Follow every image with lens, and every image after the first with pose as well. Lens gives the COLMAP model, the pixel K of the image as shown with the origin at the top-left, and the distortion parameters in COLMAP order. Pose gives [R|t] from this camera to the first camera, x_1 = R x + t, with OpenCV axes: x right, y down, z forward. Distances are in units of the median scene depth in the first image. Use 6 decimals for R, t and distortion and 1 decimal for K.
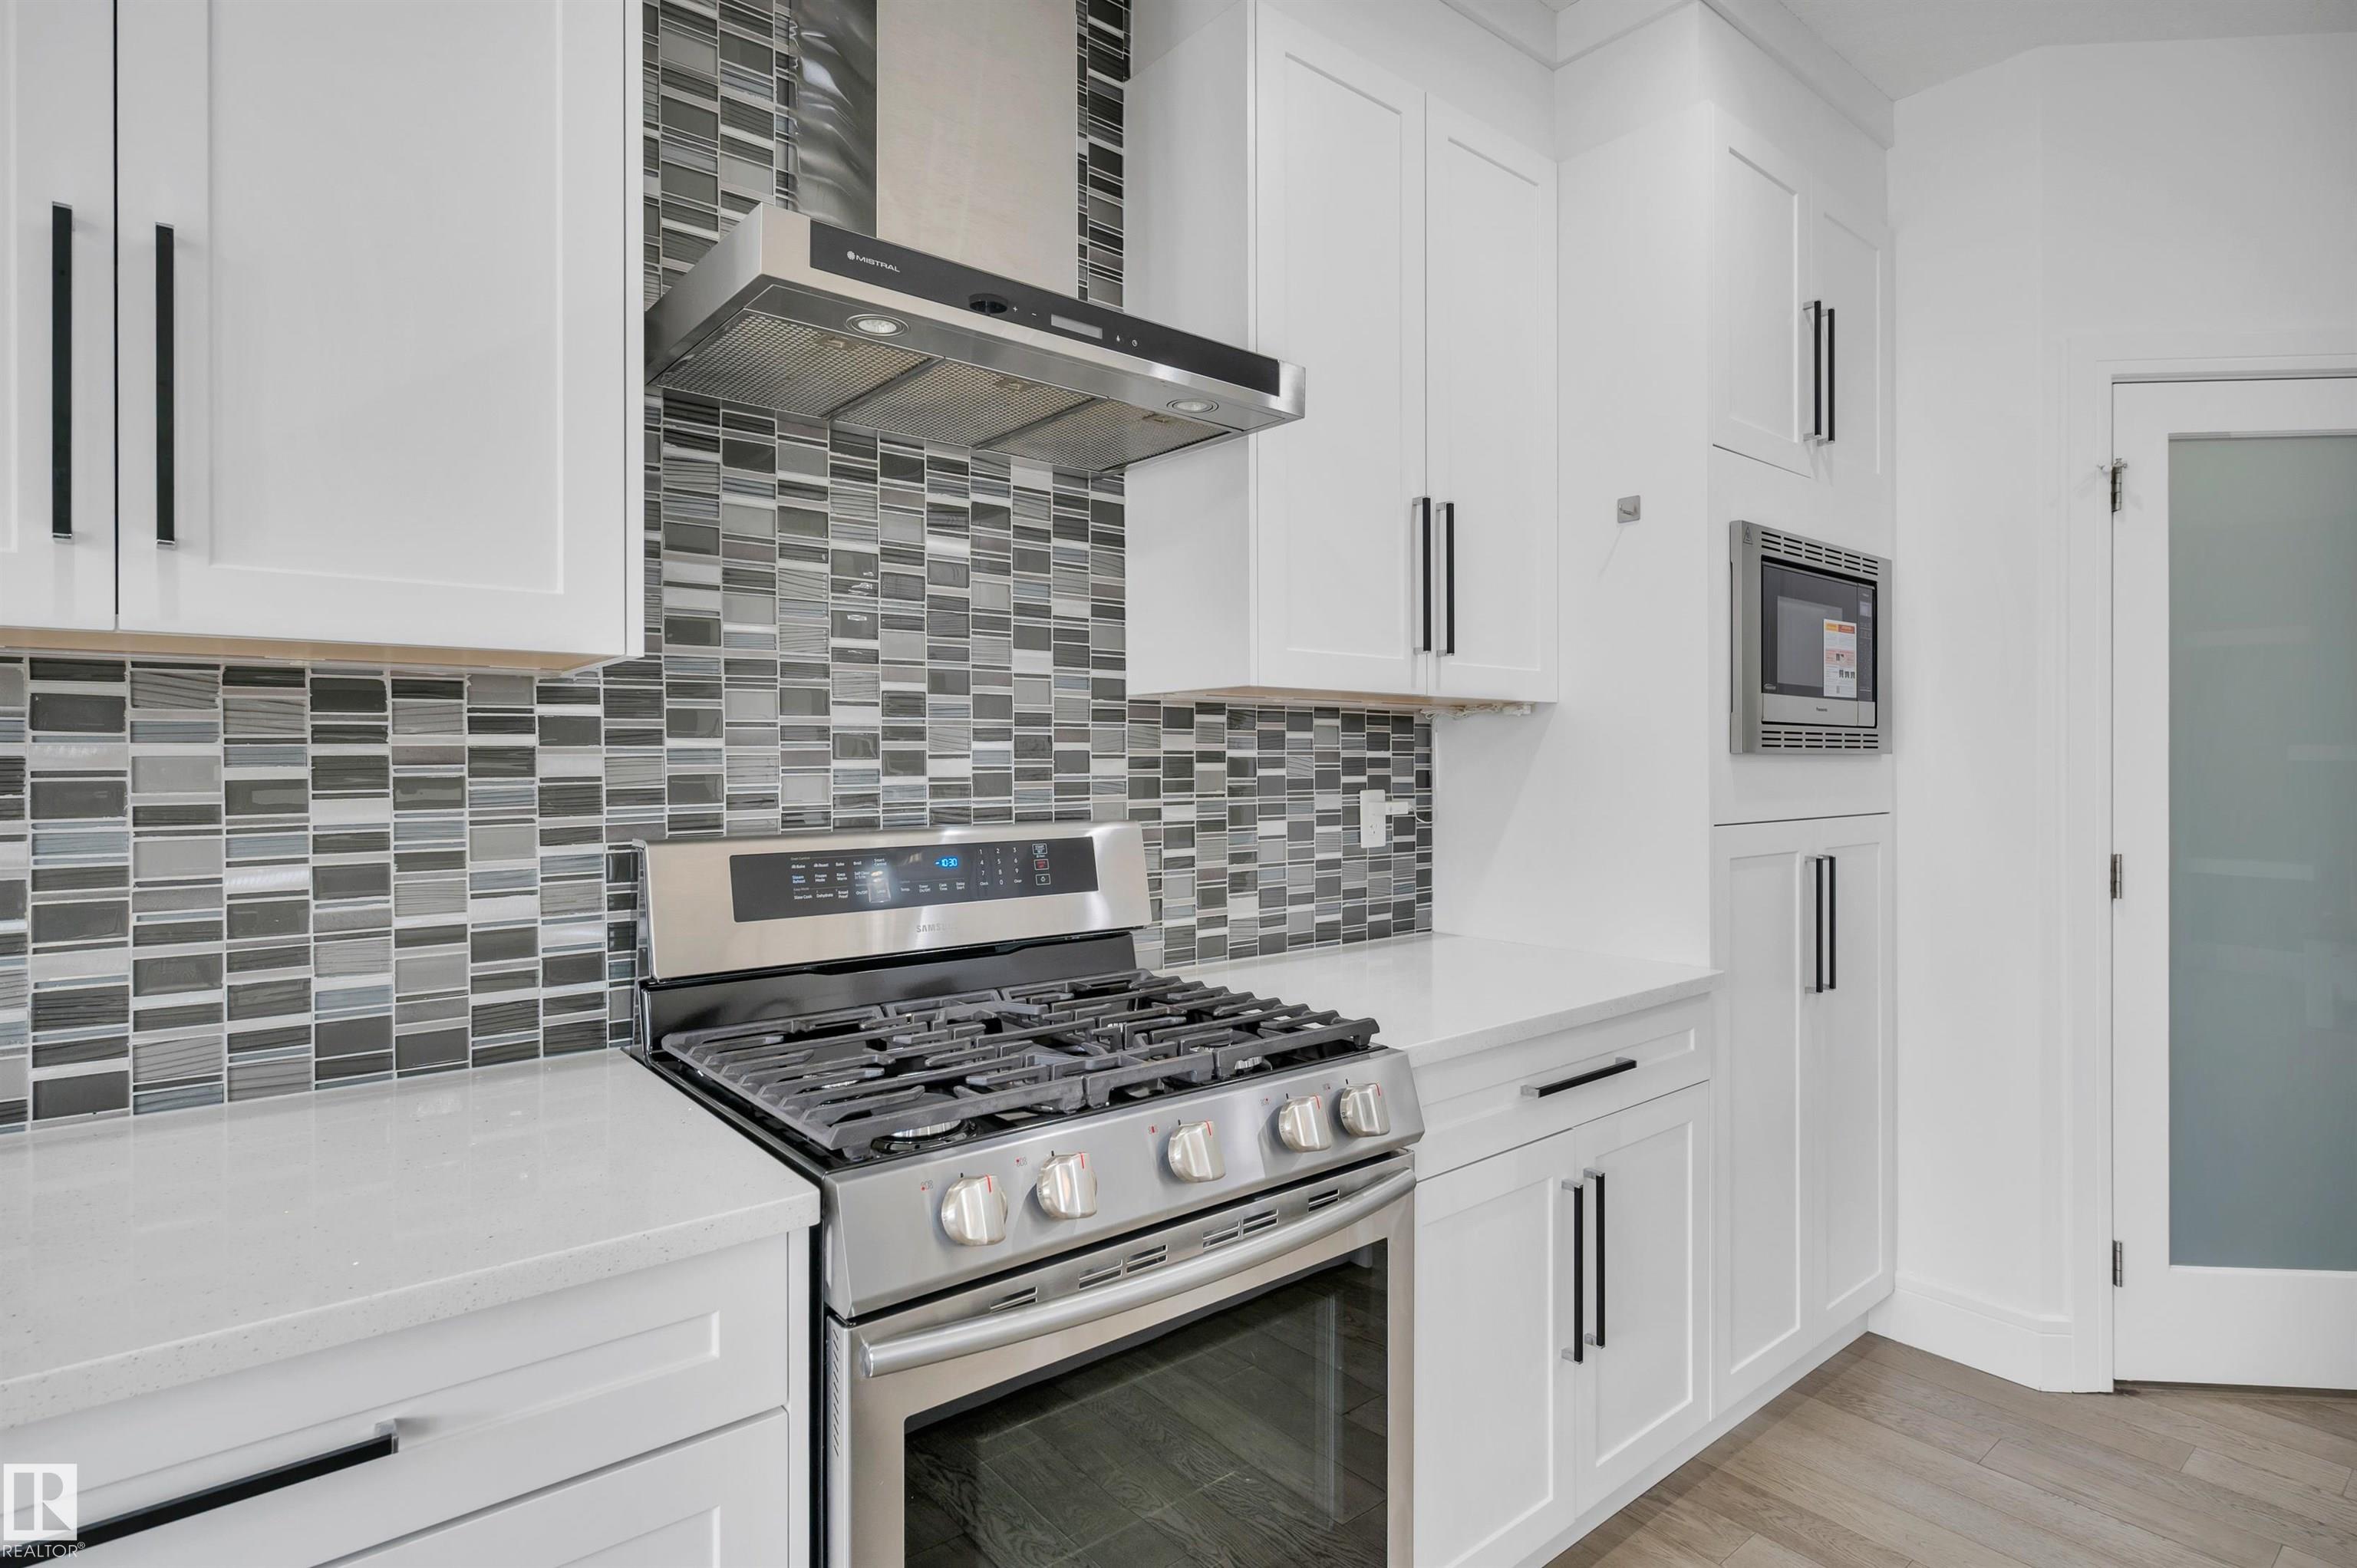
lens RADIAL K [[1216.7, 0, 1176.1], [0, 1216.7, 771.1], [0, 0, 1]] dist [0.004151, -0.000113]
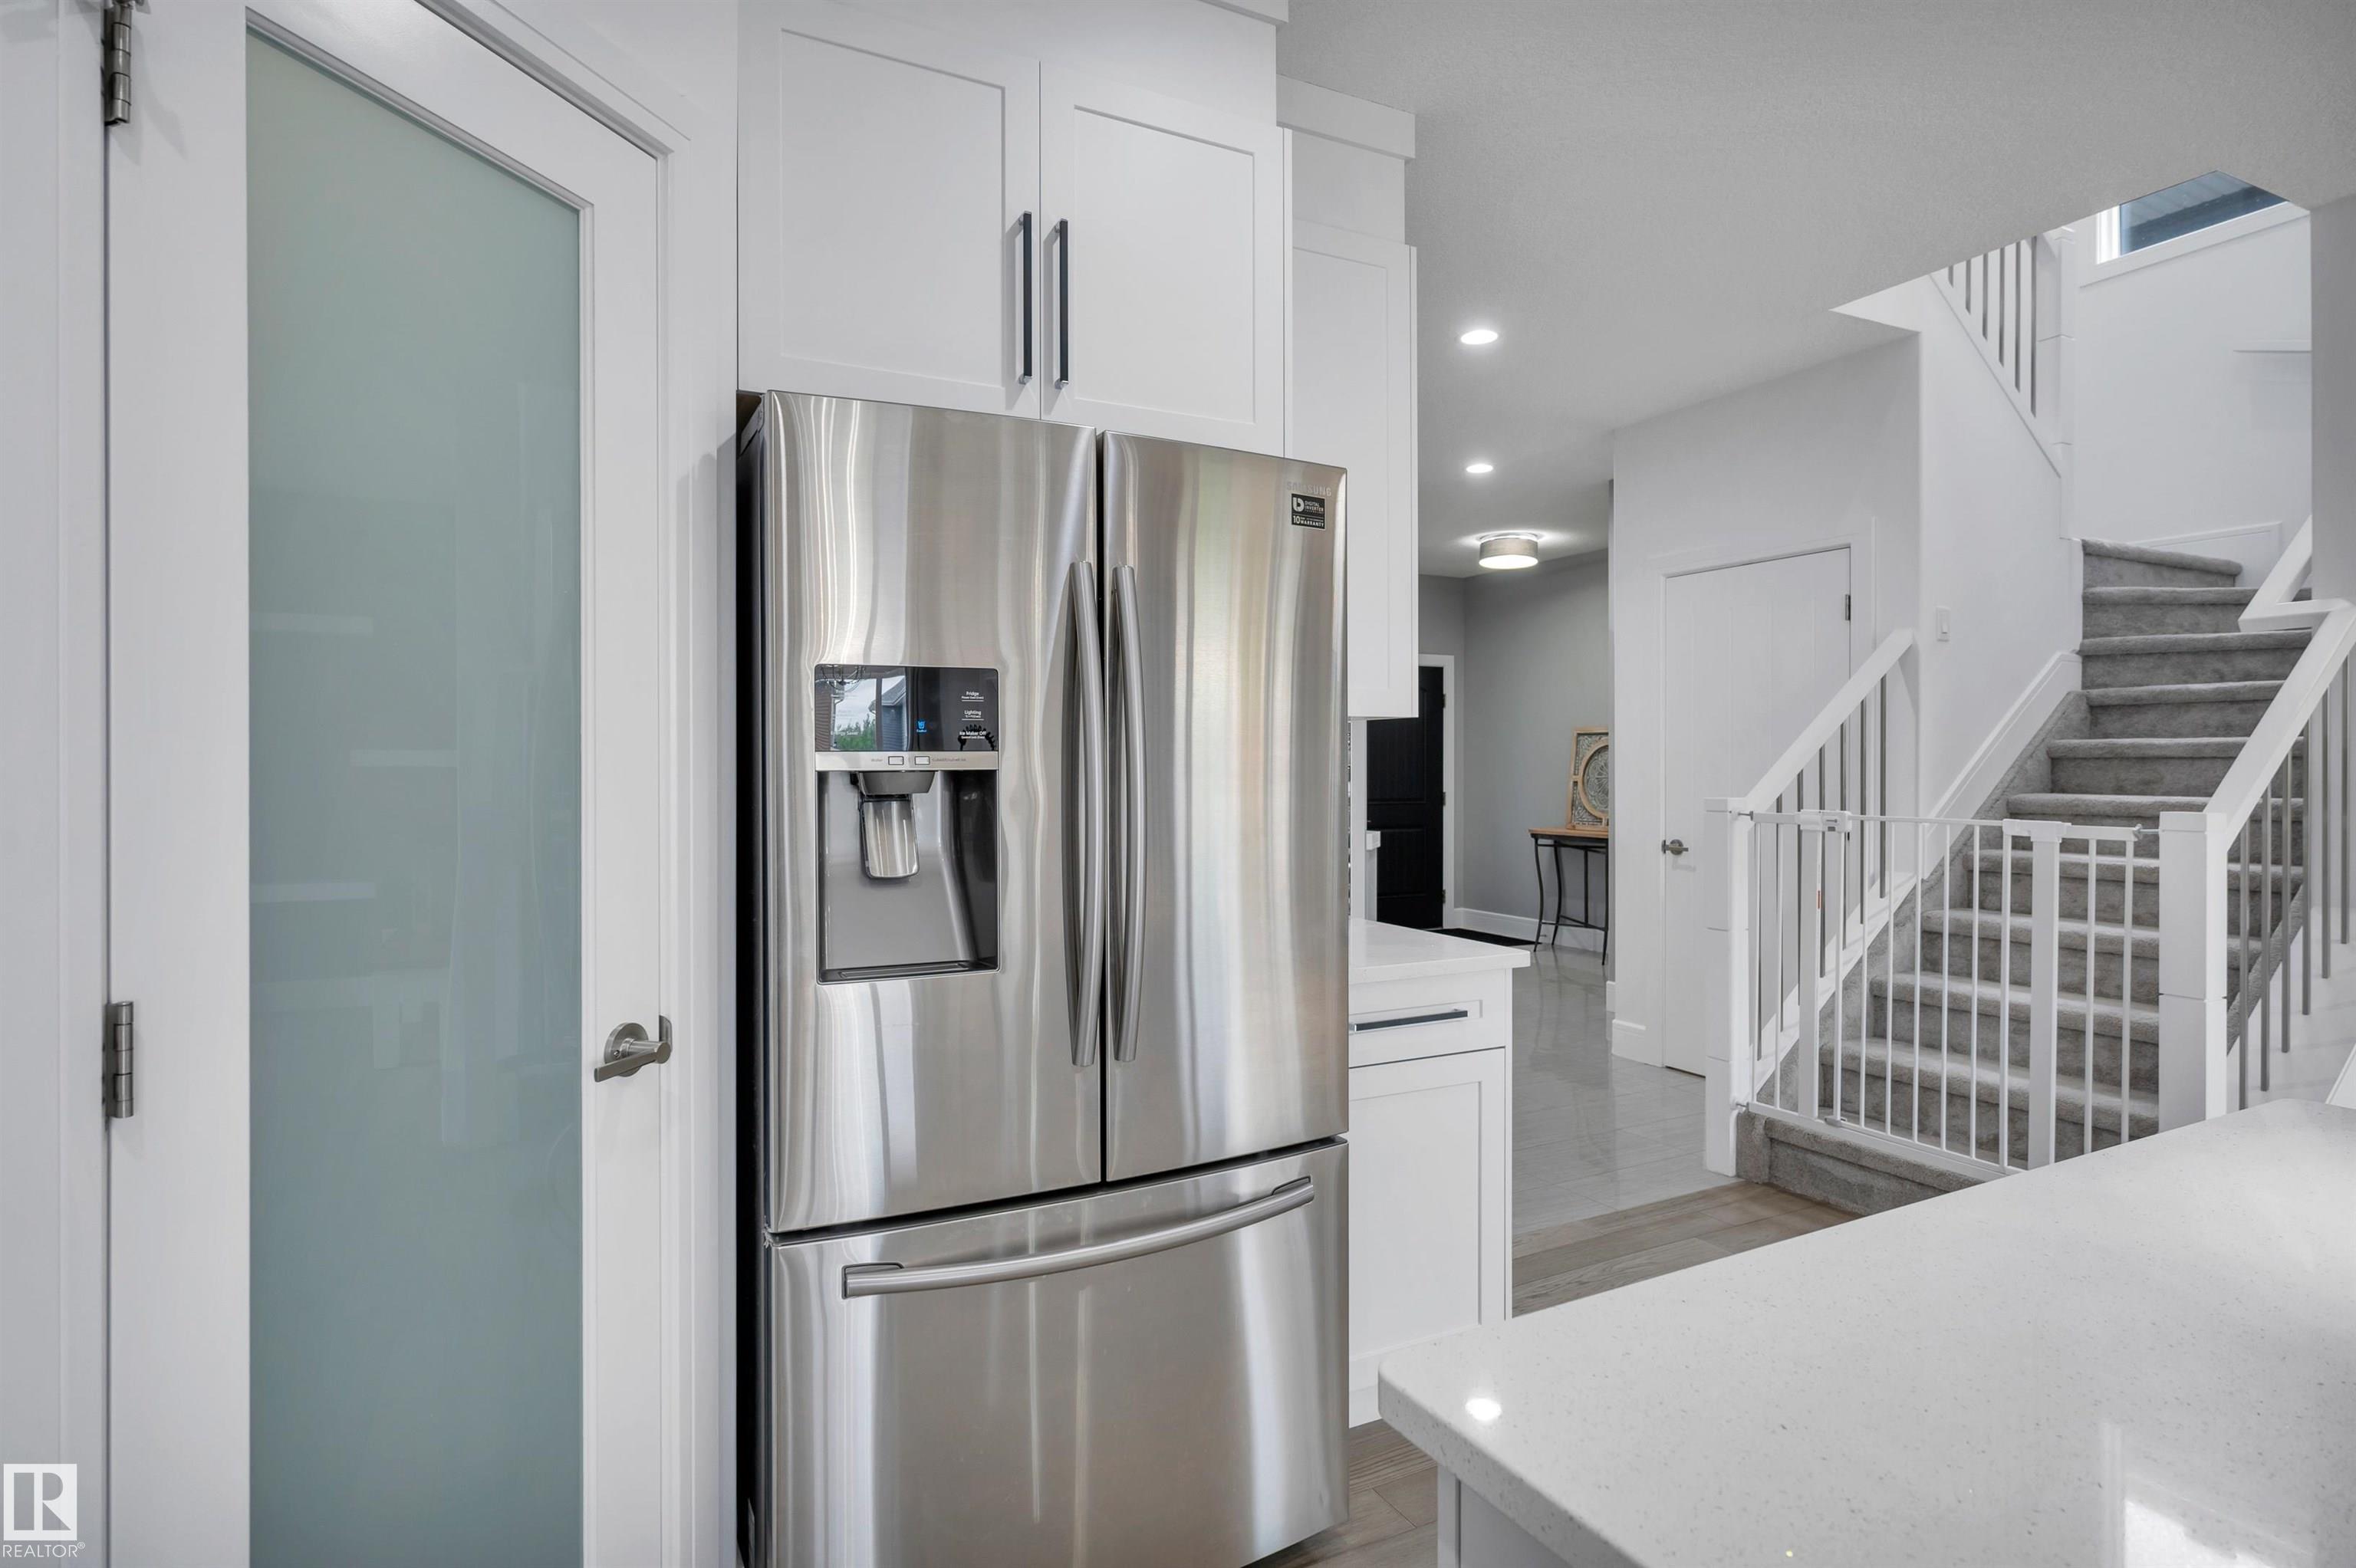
lens RADIAL K [[1216.1, 0, 1182.5], [0, 1216.1, 785.8], [0, 0, 1]] dist [0.004151, -0.000113]
pose [[0.217620, -0.006403, 0.976012, 0.614227], [-0.001288, 0.999976, 0.006847, -0.002335], [-0.976033, -0.002747, 0.217607, 0.772776]]
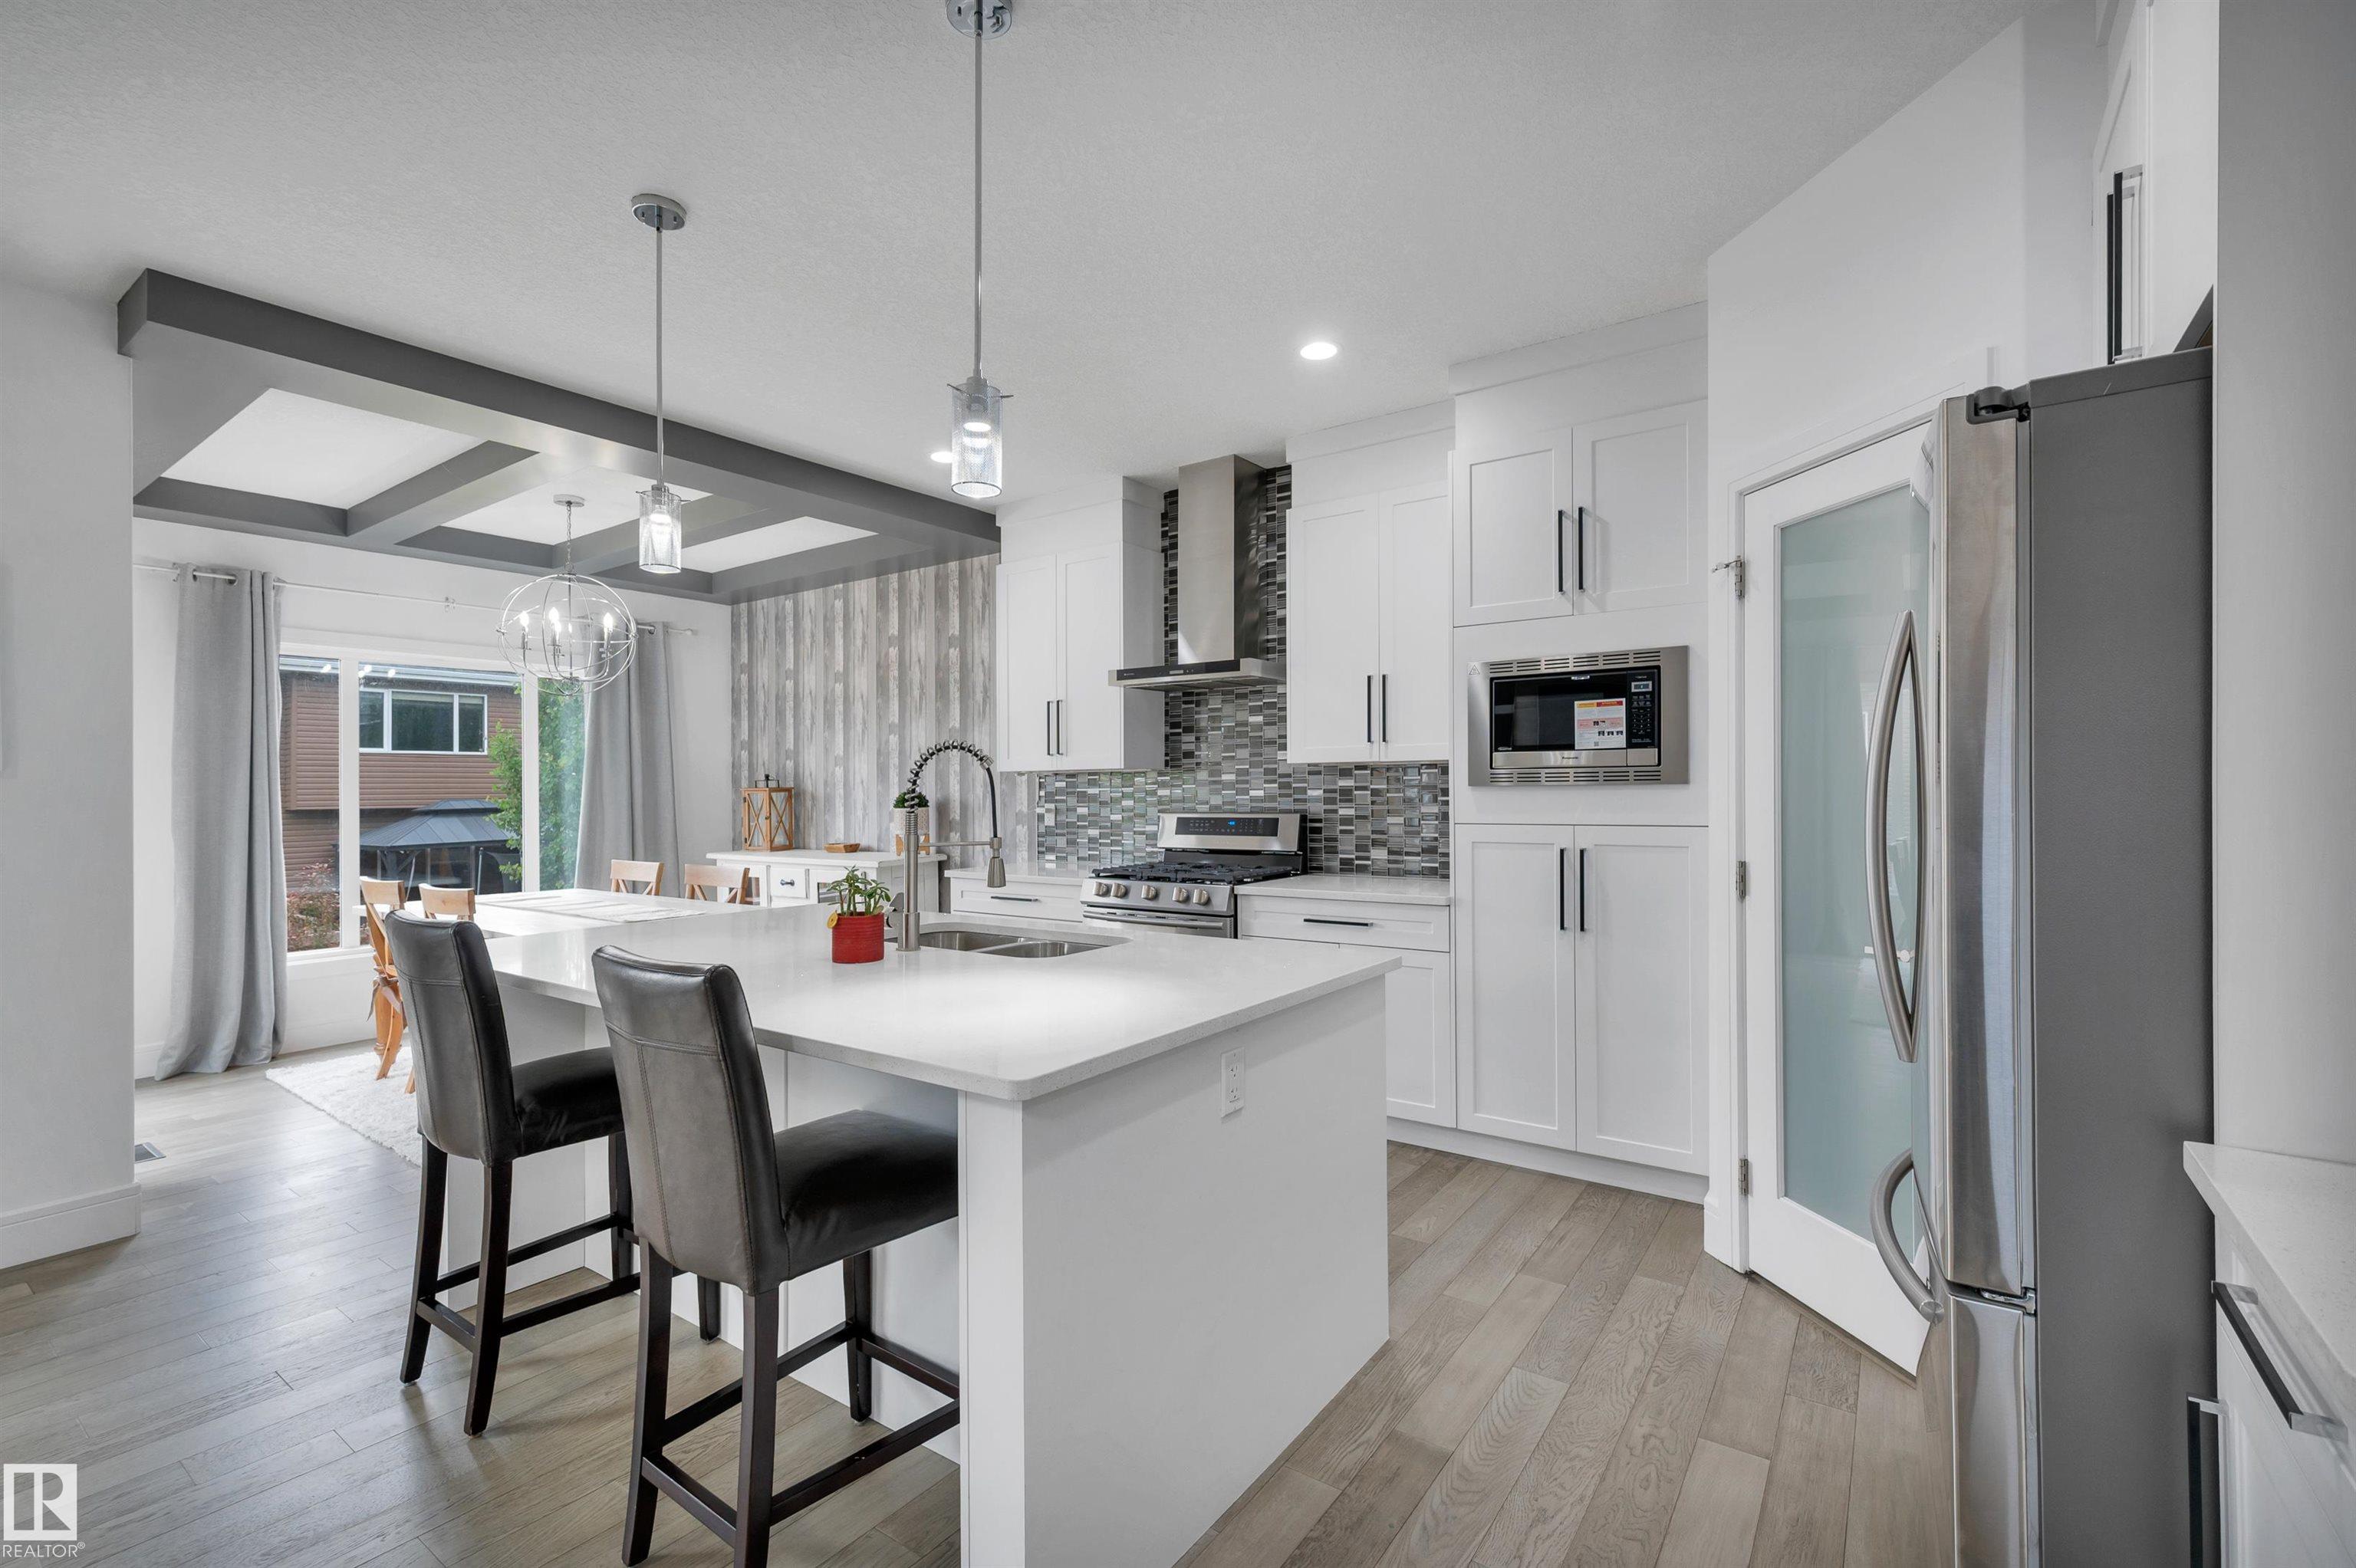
lens RADIAL K [[1020.0, 0, 1191.9], [0, 1020.0, 796.3], [0, 0, 1]] dist [-0.002647, -0.000070]
pose [[0.256121, 0.006004, -0.966626, 2.178785], [0.001640, 0.999977, 0.006646, -0.011636], [0.966643, -0.003288, 0.256105, 0.204804]]
